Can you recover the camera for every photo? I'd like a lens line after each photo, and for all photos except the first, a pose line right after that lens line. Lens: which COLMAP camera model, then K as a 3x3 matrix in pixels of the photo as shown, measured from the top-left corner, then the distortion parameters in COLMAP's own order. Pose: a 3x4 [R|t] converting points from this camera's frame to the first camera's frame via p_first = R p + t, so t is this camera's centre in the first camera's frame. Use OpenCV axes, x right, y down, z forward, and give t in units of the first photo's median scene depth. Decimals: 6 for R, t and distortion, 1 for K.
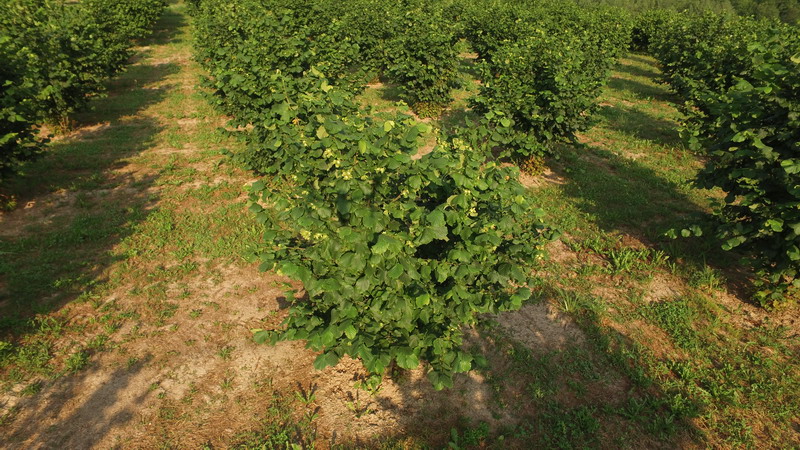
lens RADIAL K [[465.8, 0, 390.8], [0, 465.8, 226.6], [0, 0, 1]] dist [-0.124405, 0.088777]
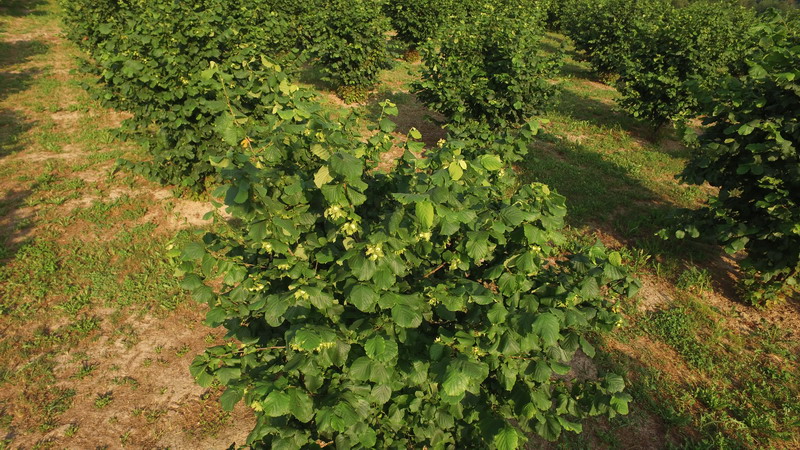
lens RADIAL K [[465.8, 0, 390.8], [0, 465.8, 226.6], [0, 0, 1]] dist [-0.124405, 0.088777]
pose [[0.979773, -0.071308, 0.186975, -0.067451], [0.062778, 0.996715, 0.051159, -0.063829], [-0.190009, -0.038387, 0.981032, 0.162504]]
